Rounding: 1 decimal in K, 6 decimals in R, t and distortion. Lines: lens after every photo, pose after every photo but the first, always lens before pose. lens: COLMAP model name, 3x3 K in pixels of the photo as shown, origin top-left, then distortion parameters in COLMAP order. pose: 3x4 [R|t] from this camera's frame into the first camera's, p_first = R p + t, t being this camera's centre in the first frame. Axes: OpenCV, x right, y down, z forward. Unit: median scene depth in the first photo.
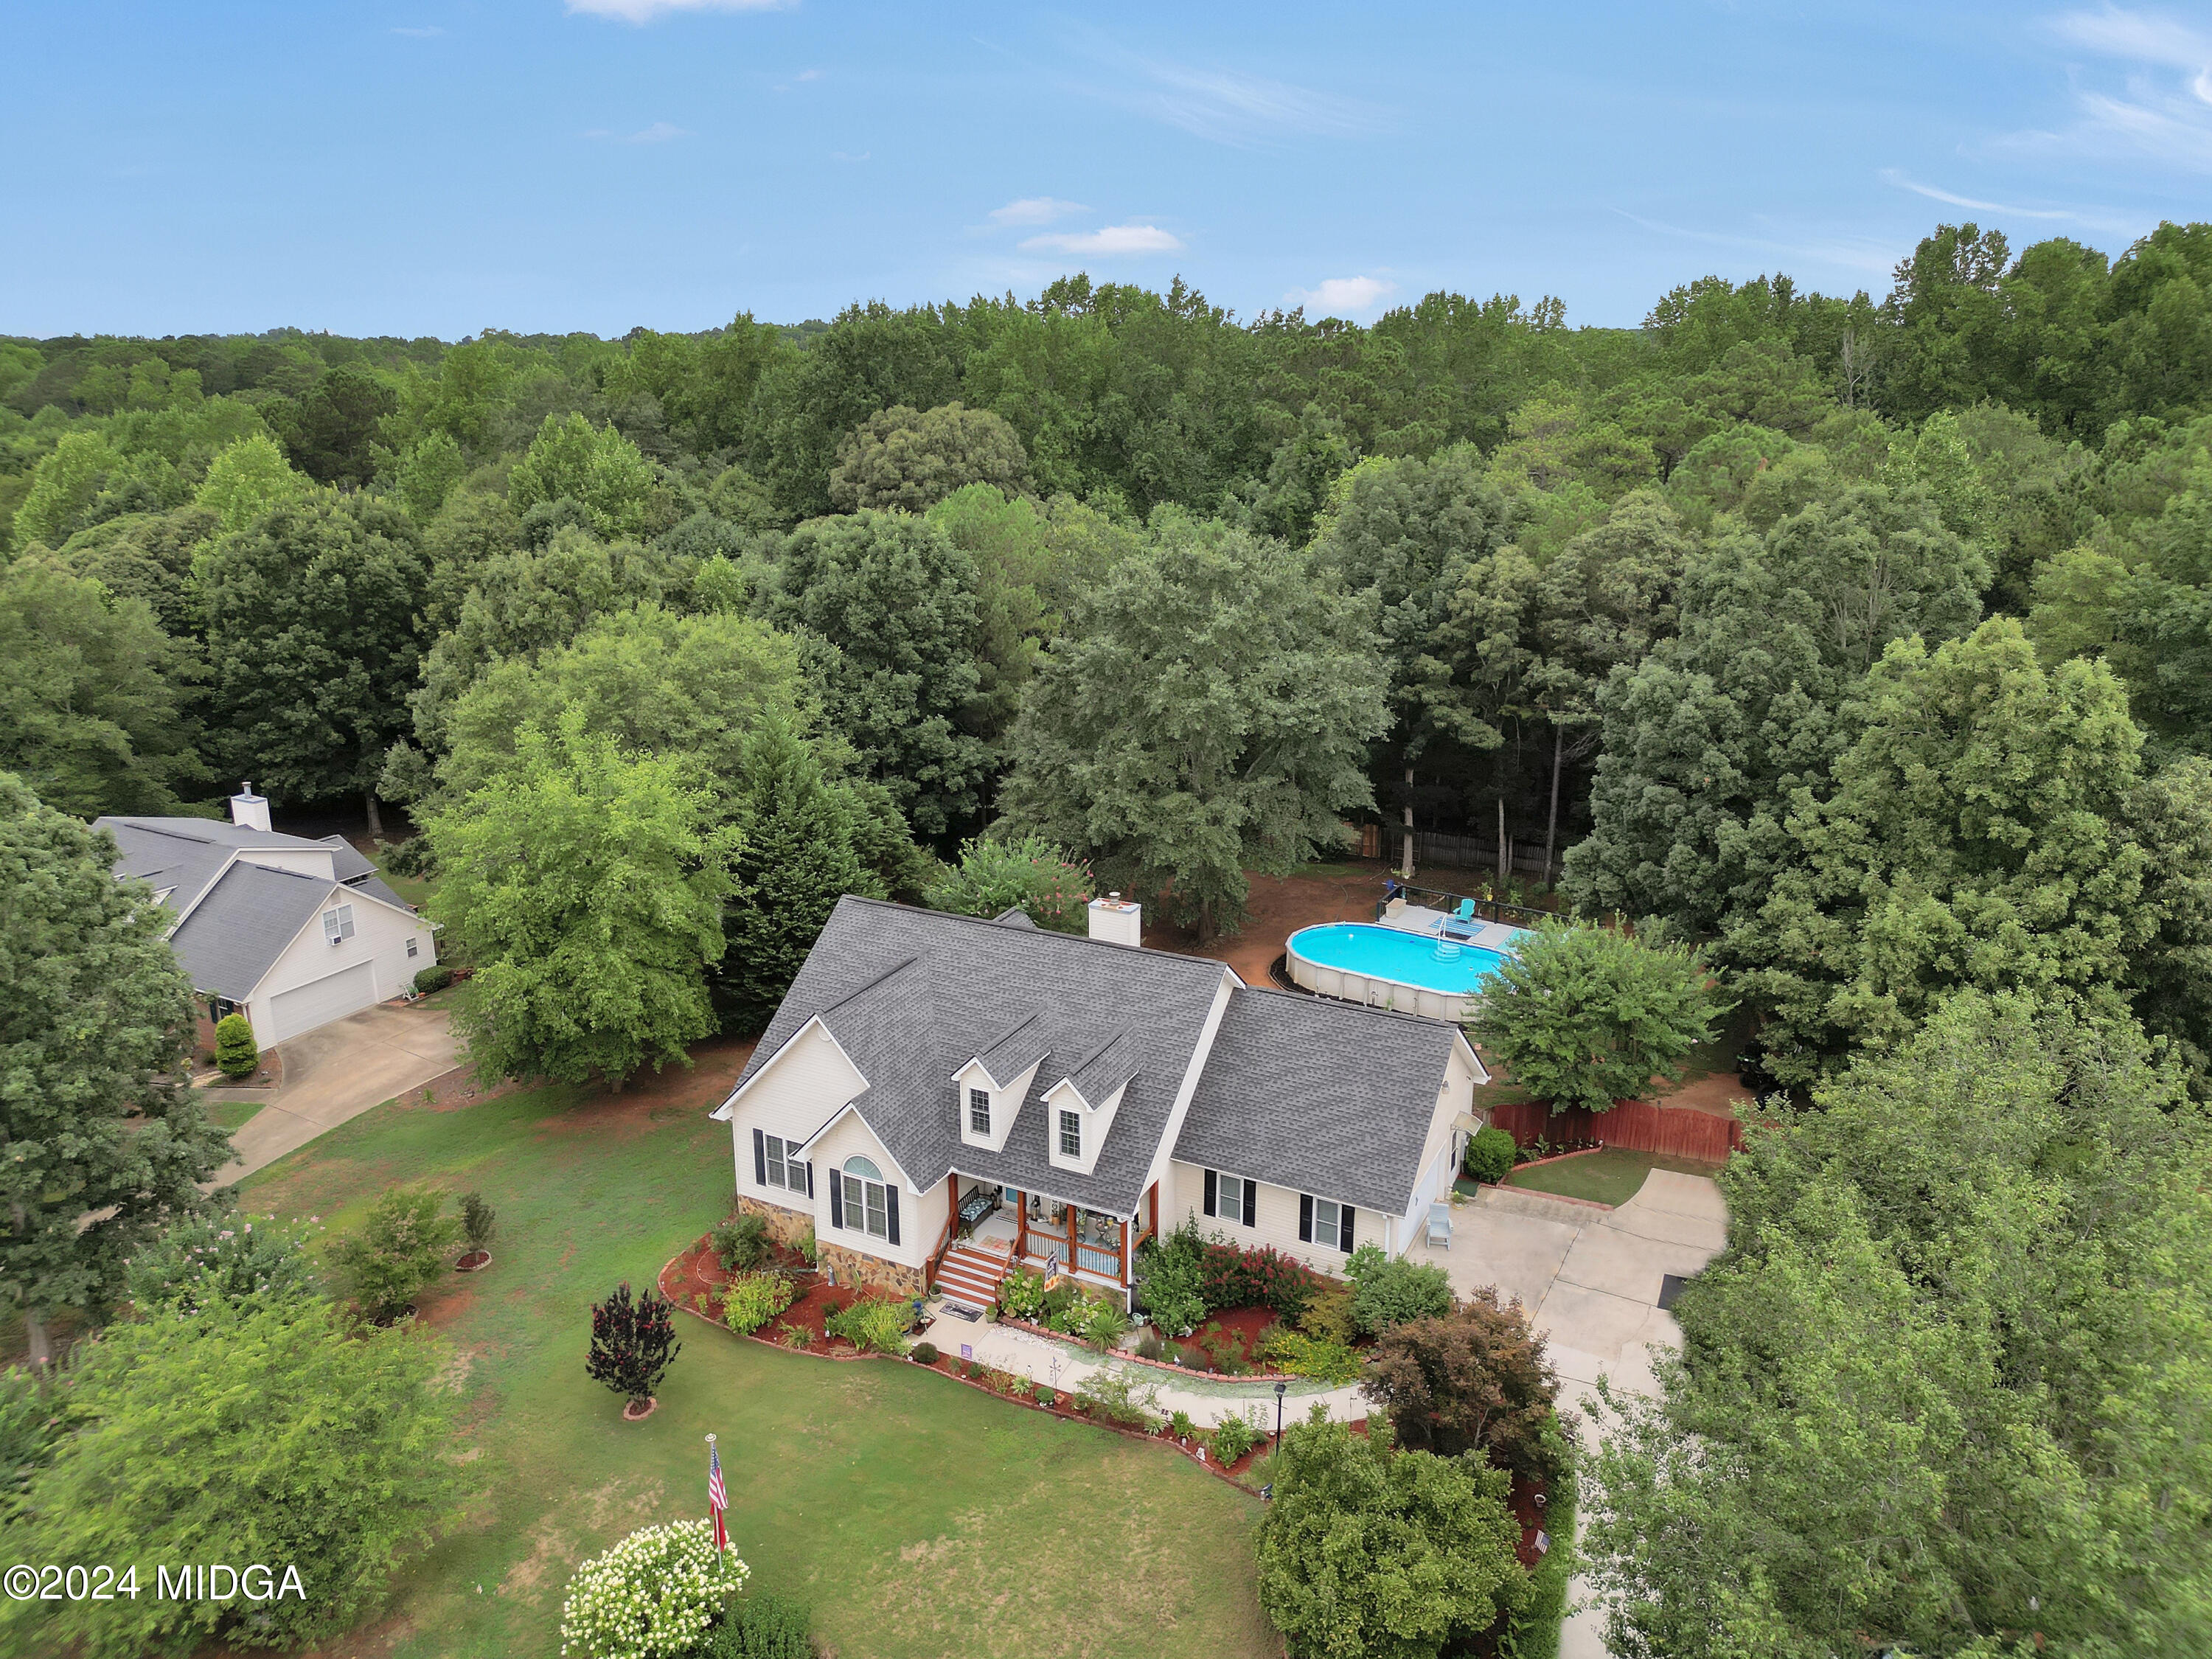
lens RADIAL K [[1557.7, 0, 1100.8], [0, 1557.7, 816.0], [0, 0, 1]] dist [0.095617, -0.104074]
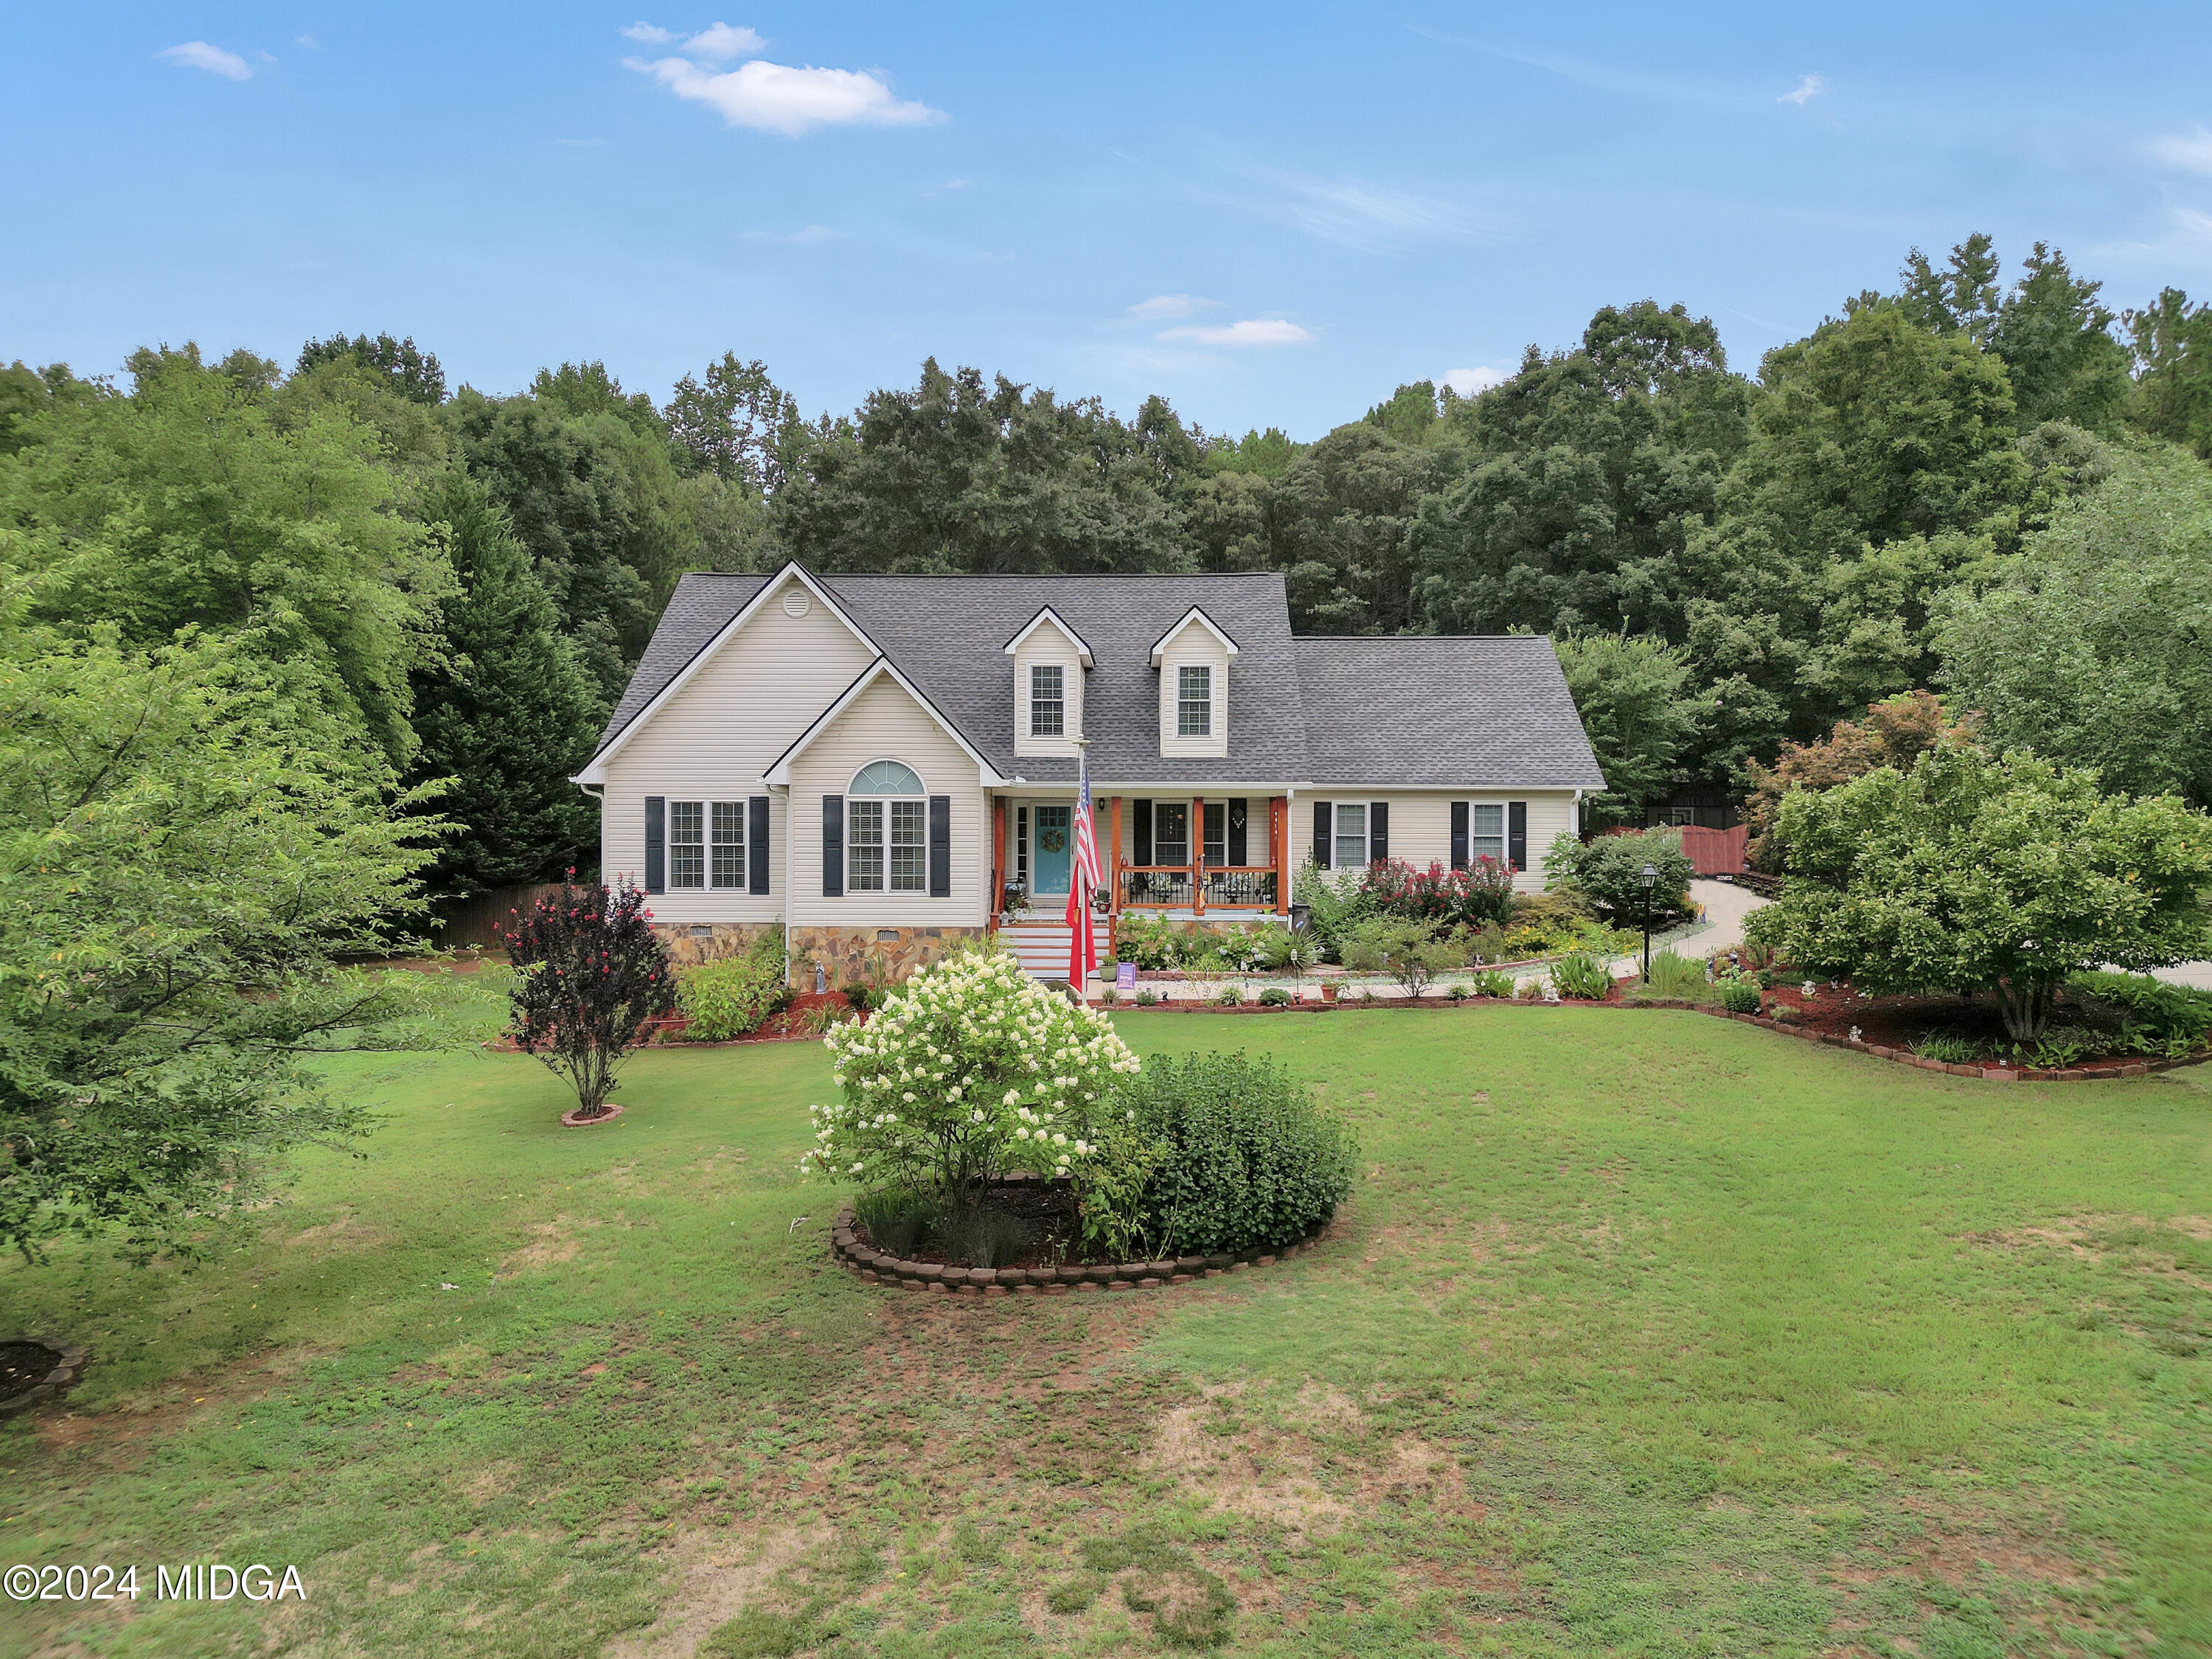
lens RADIAL K [[1540.8, 0, 1101.6], [0, 1540.8, 826.3], [0, 0, 1]] dist [0.087684, -0.095348]
pose [[0.901706, 0.000435, 0.432349, -0.333807], [0.116303, 0.962895, -0.243531, 0.392945], [-0.416413, 0.269877, 0.868197, 0.395684]]
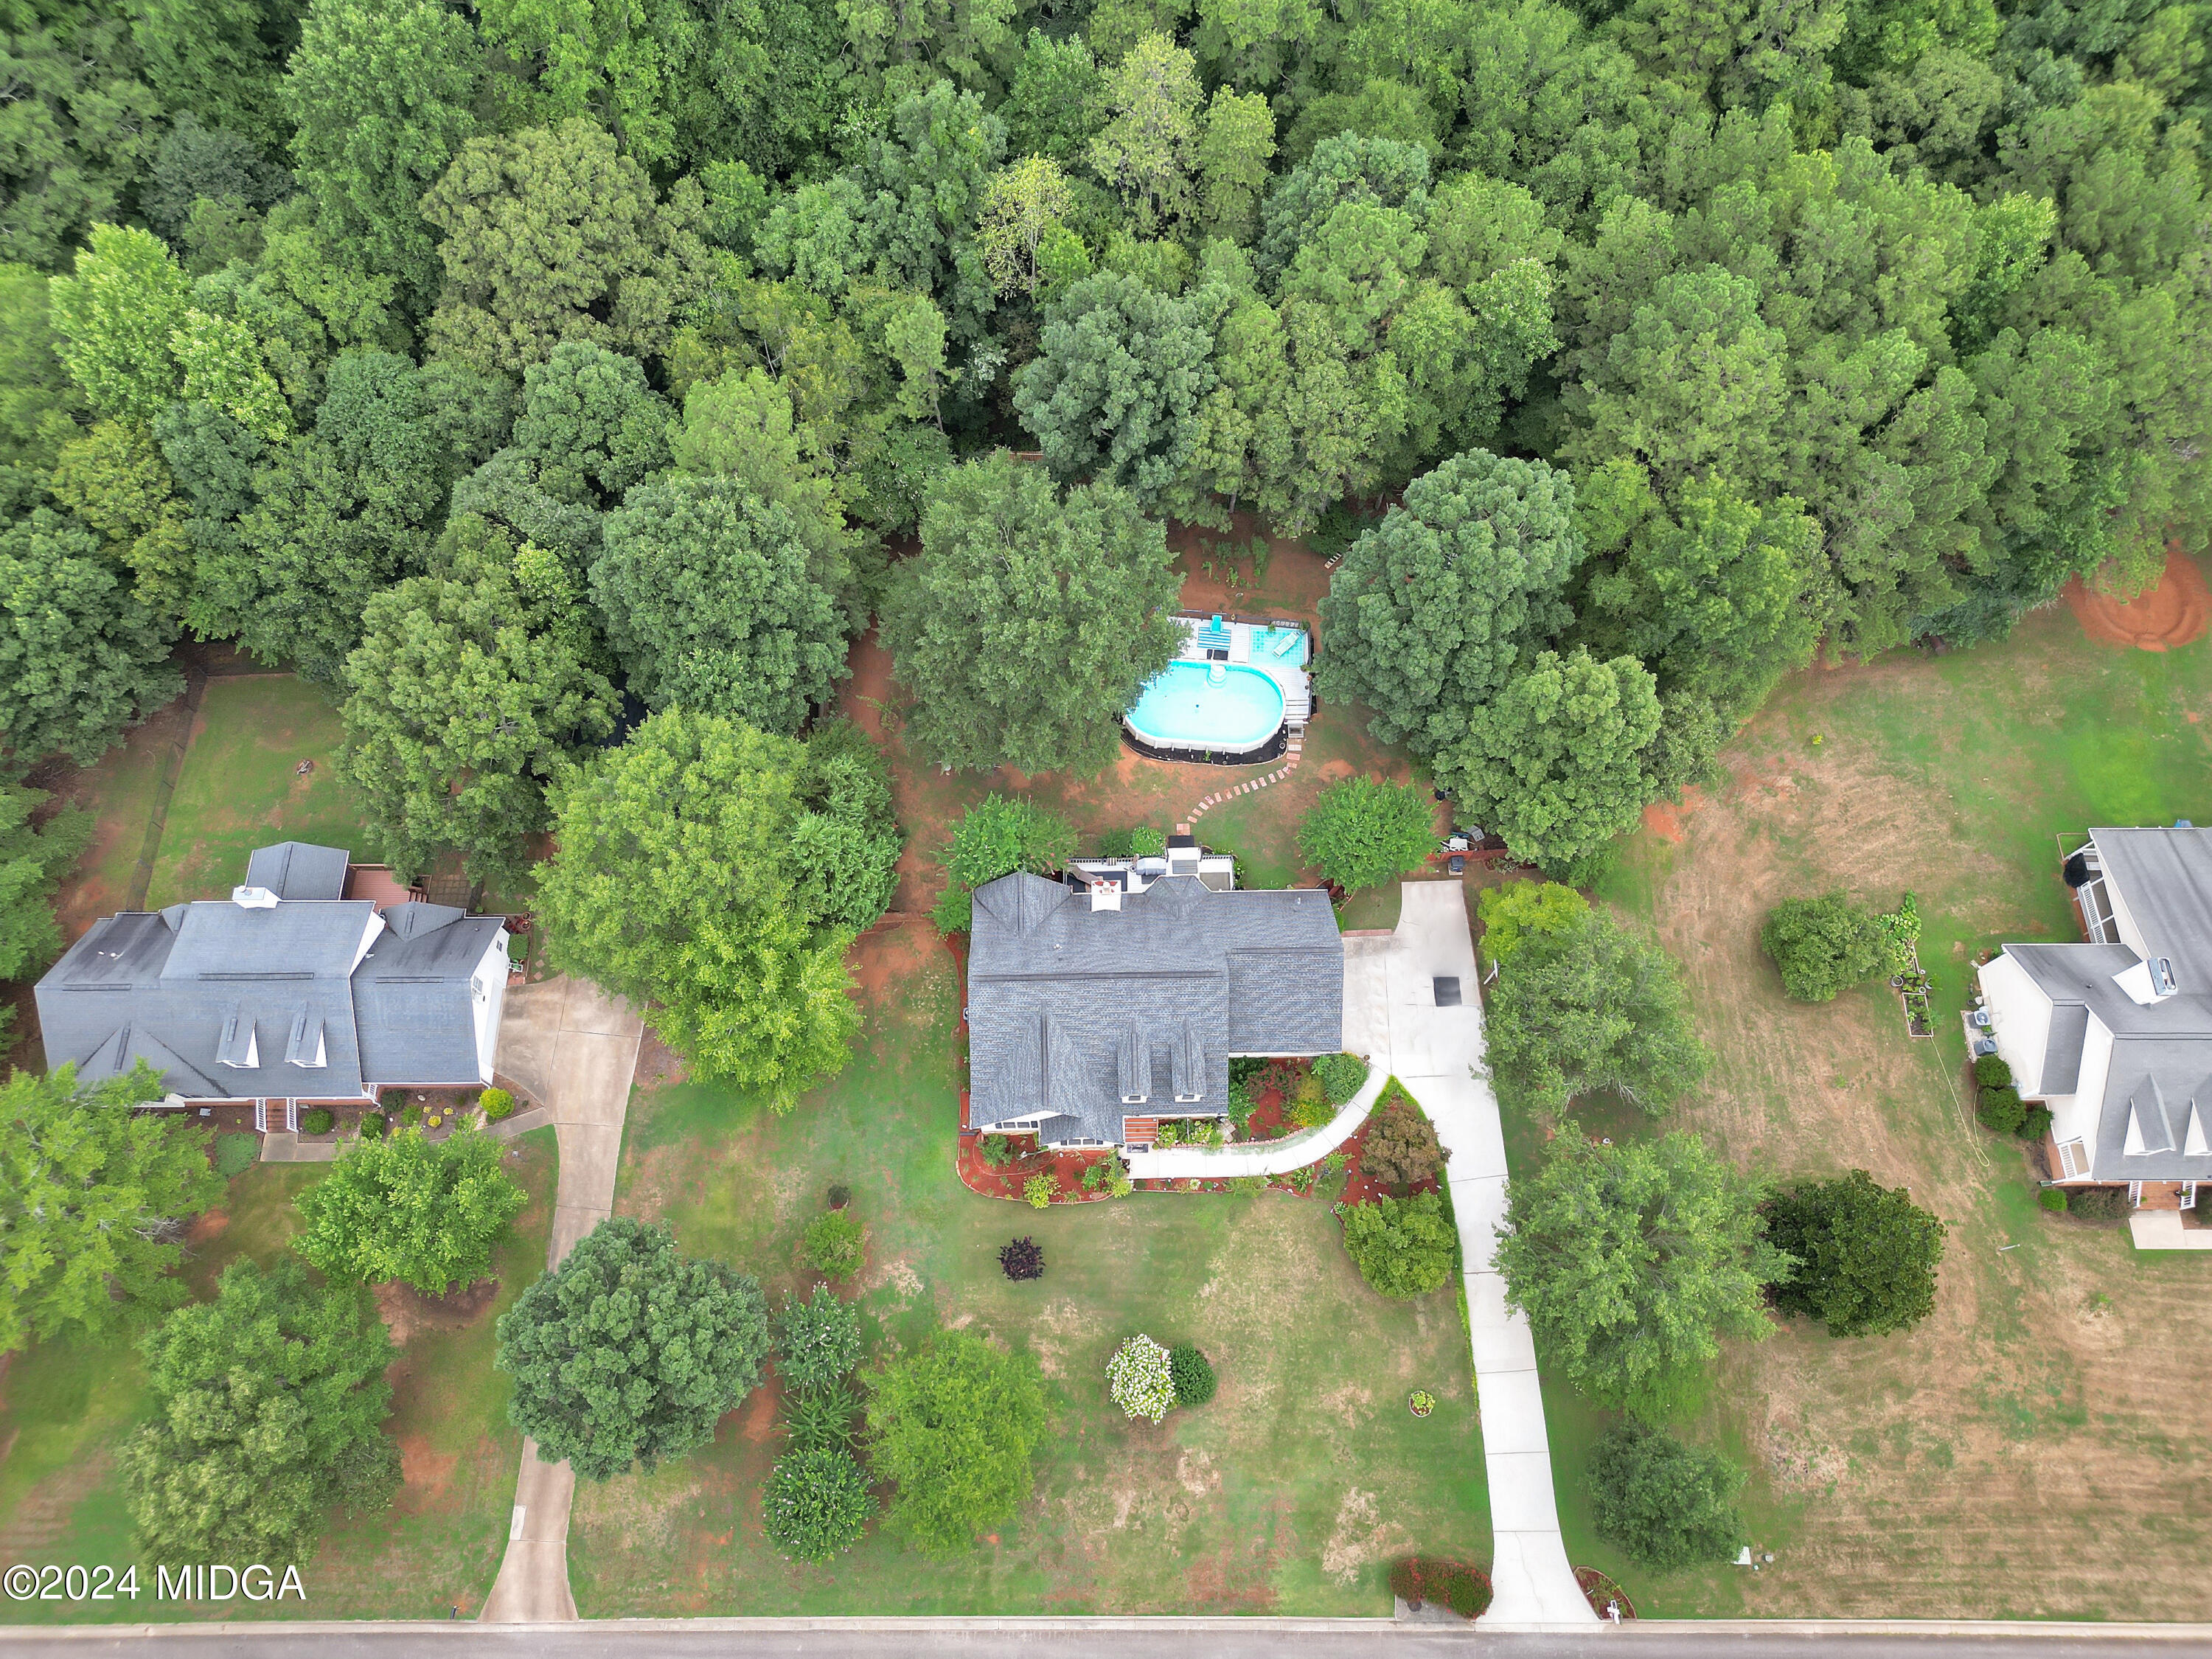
lens RADIAL K [[1540.8, 0, 1101.6], [0, 1540.8, 826.3], [0, 0, 1]] dist [0.087684, -0.095348]
pose [[0.880227, -0.434210, 0.191476, -0.312502], [0.121689, 0.596520, 0.793319, -1.425365], [-0.458686, -0.675000, 0.577911, 0.153440]]
